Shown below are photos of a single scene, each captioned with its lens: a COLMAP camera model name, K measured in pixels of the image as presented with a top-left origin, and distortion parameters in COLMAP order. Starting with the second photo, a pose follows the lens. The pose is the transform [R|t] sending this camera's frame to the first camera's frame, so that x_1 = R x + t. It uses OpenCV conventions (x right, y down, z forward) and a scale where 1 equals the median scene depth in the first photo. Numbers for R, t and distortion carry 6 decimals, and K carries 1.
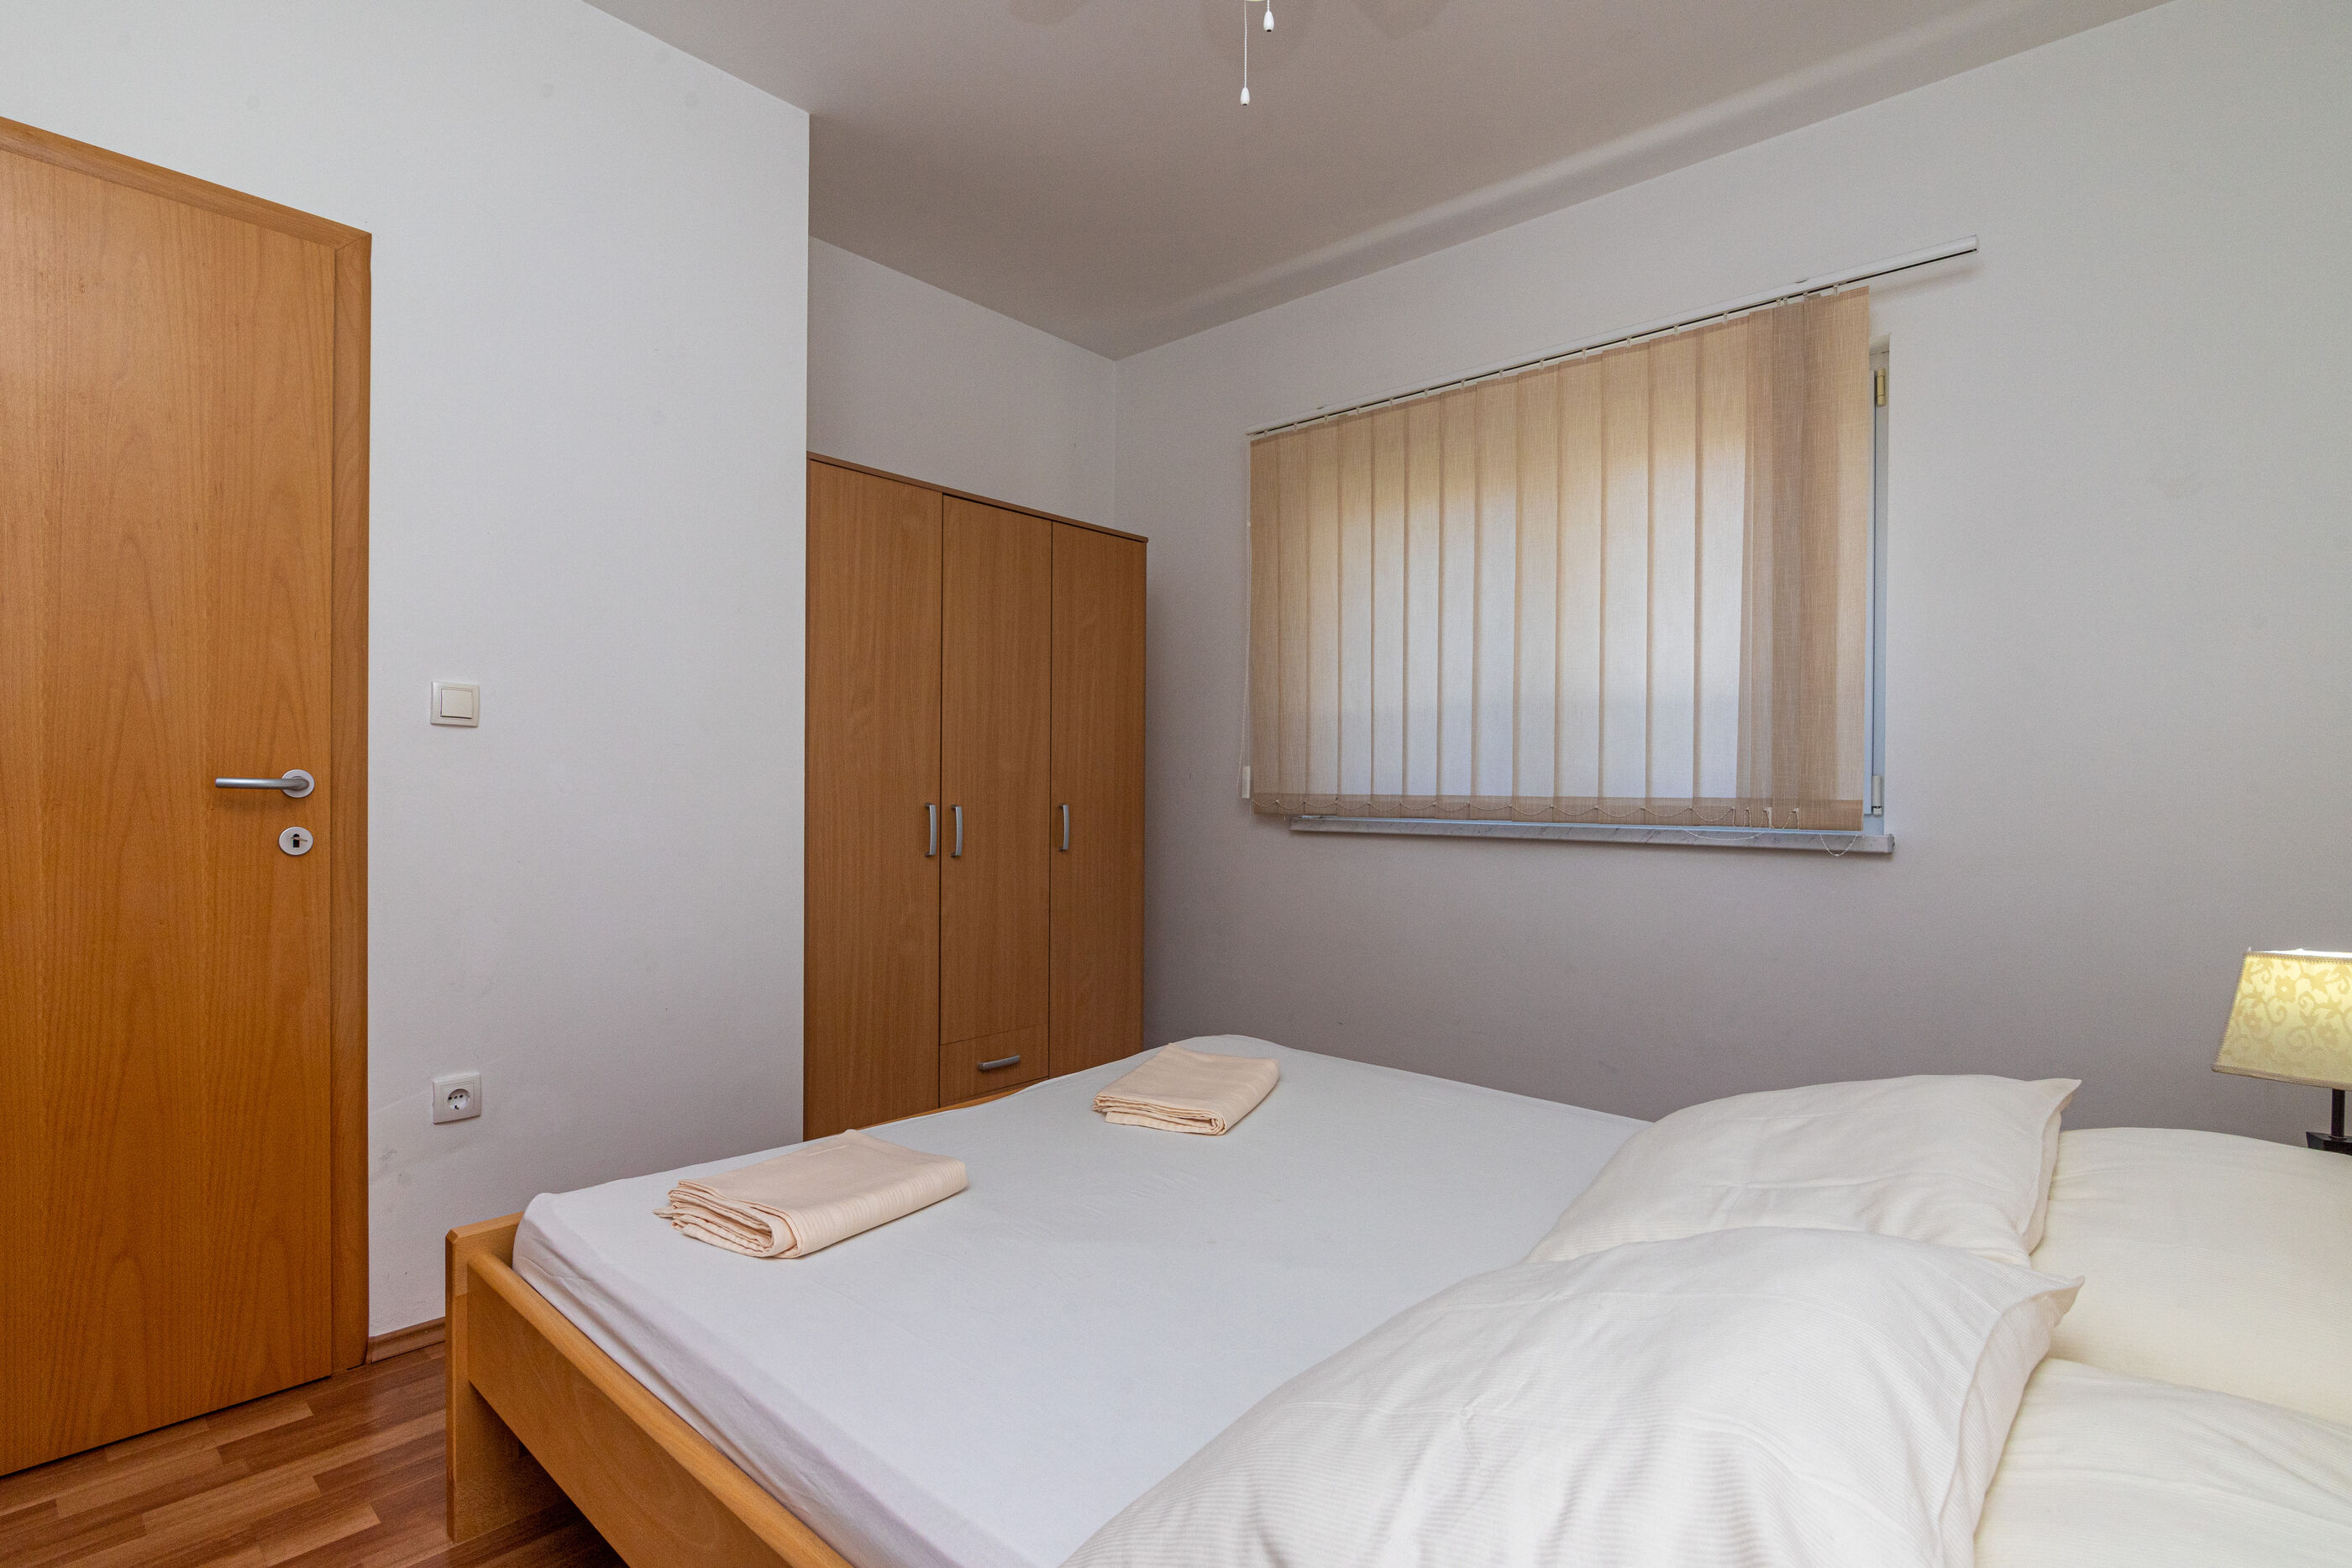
lens RADIAL K [[1146.2, 0, 1175.3], [0, 1146.2, 787.7], [0, 0, 1]] dist [-0.010774, 0.001514]
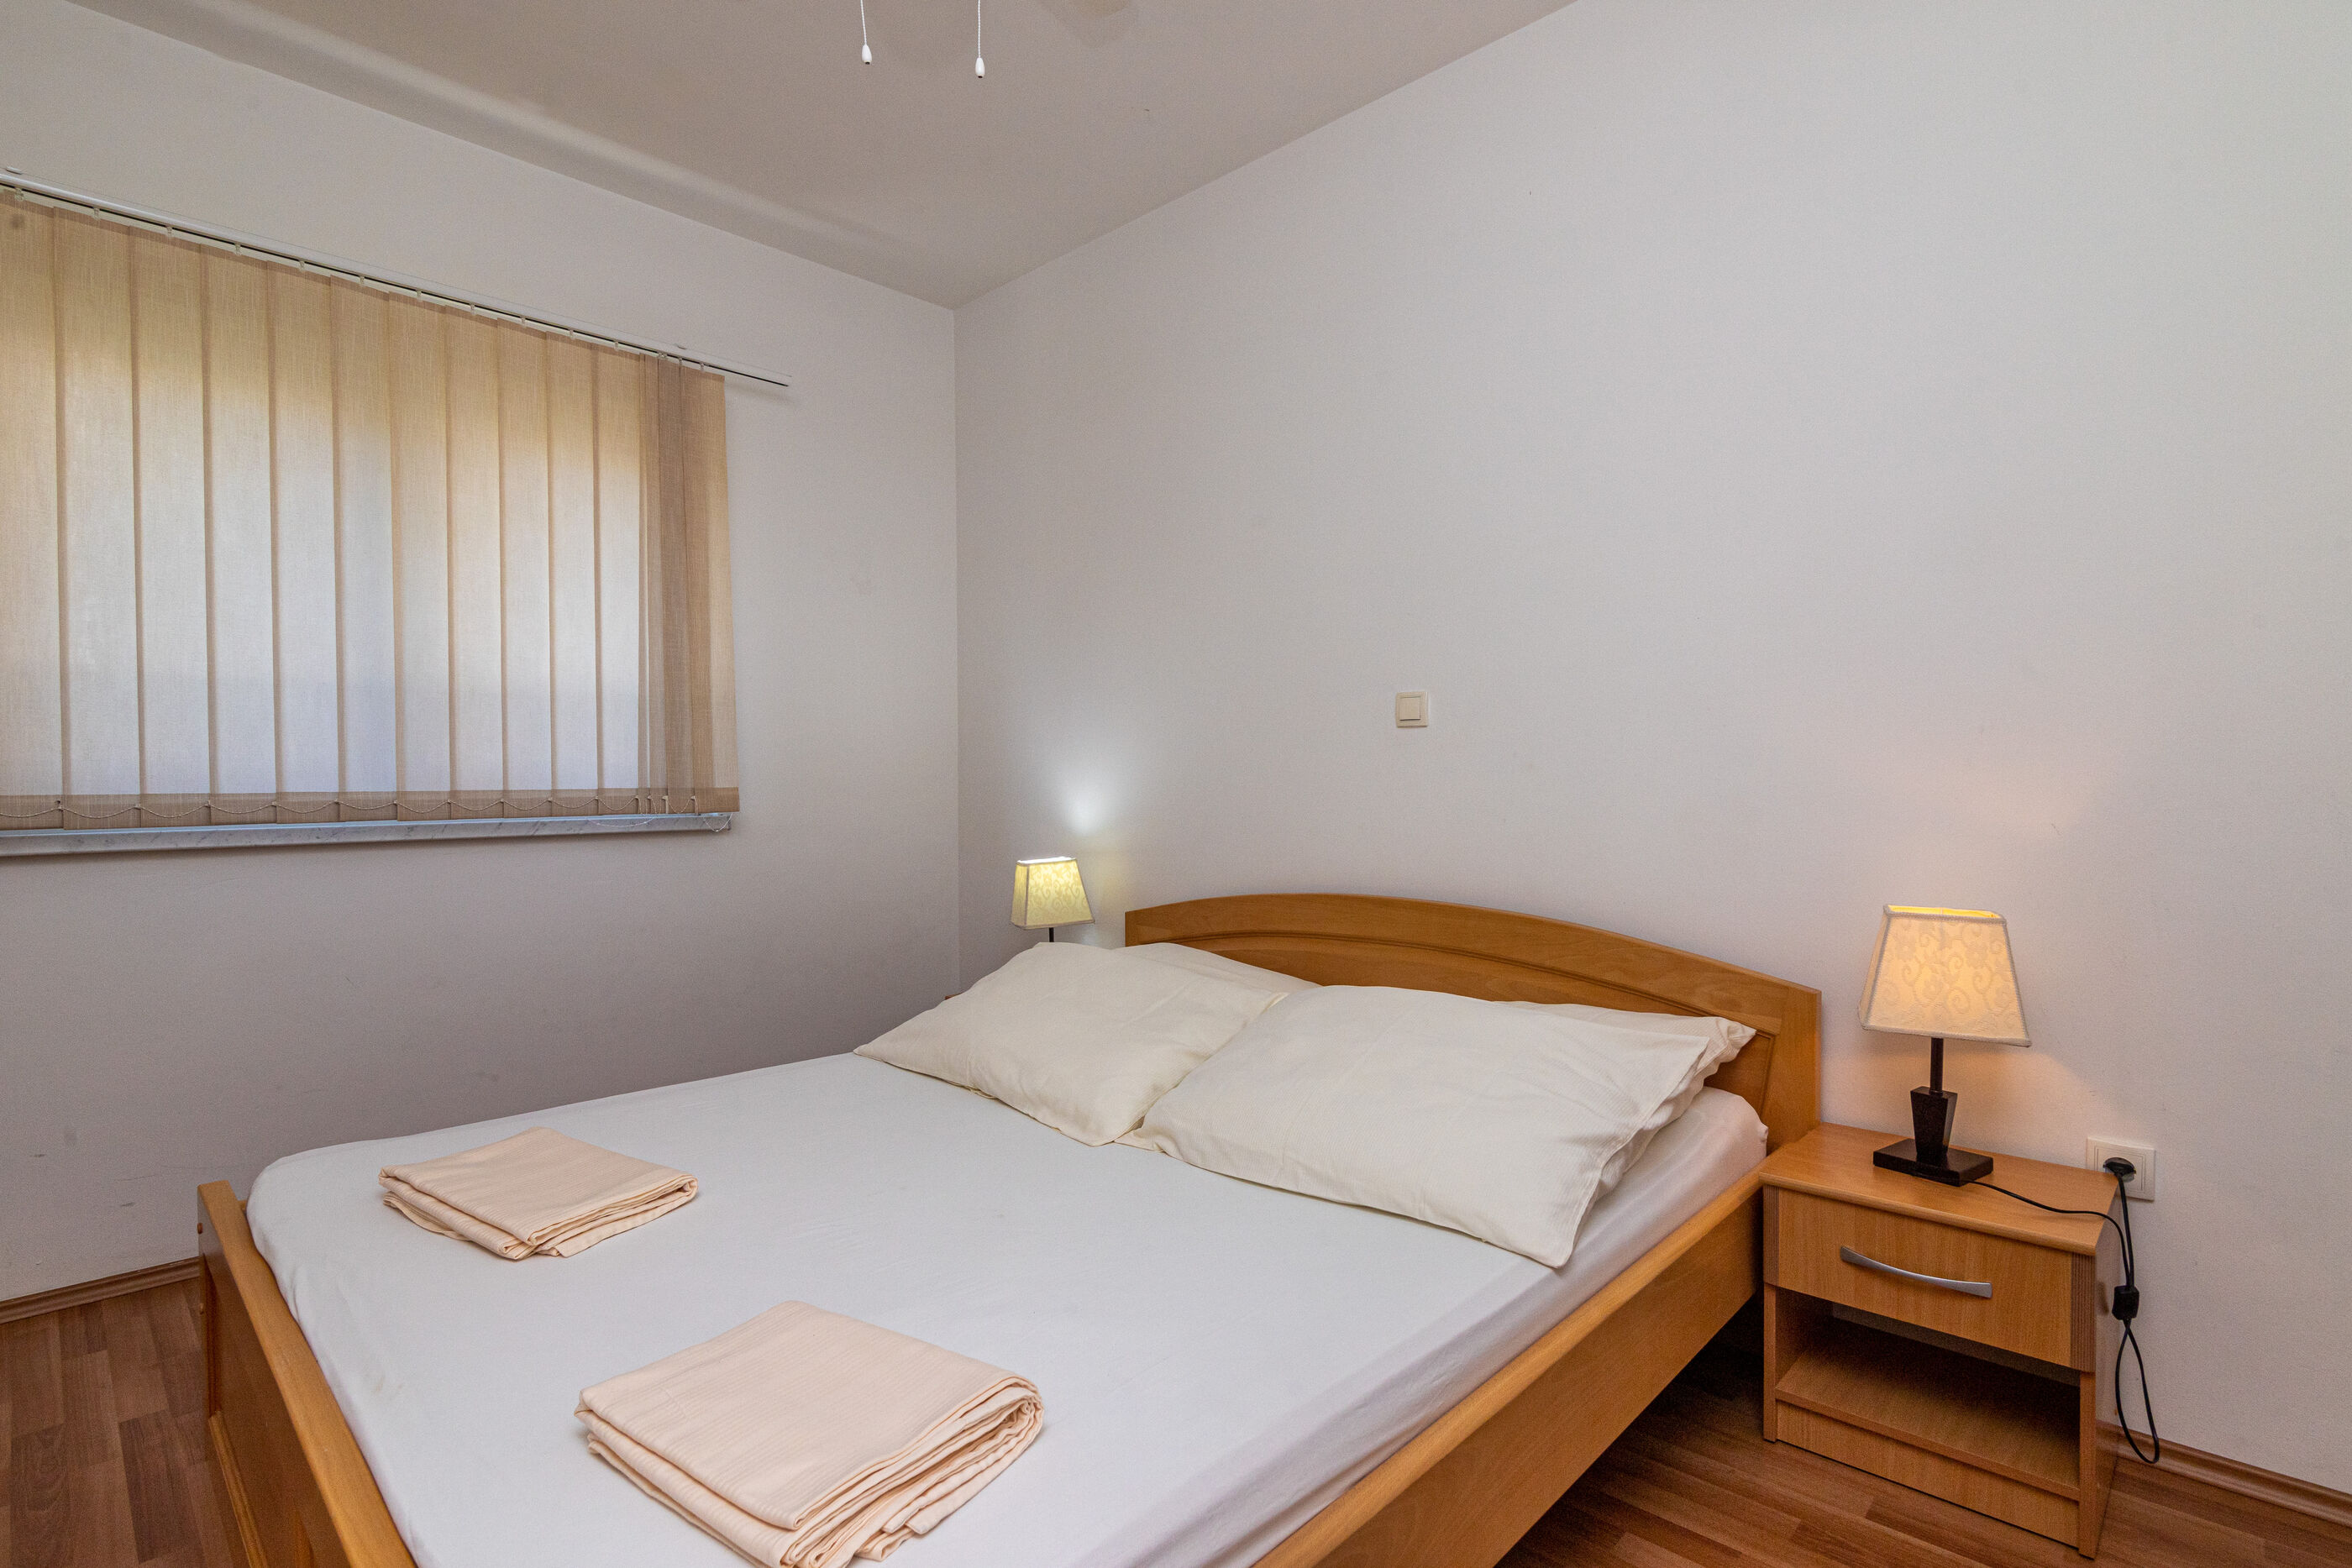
lens RADIAL K [[1050.6, 0, 1172.4], [0, 1050.6, 783.4], [0, 0, 1]] dist [-0.016691, 0.000295]
pose [[0.054249, -0.012023, 0.998455, -0.477722], [0.007098, 0.999907, 0.011655, -0.003656], [-0.998502, 0.006455, 0.054329, 0.416665]]
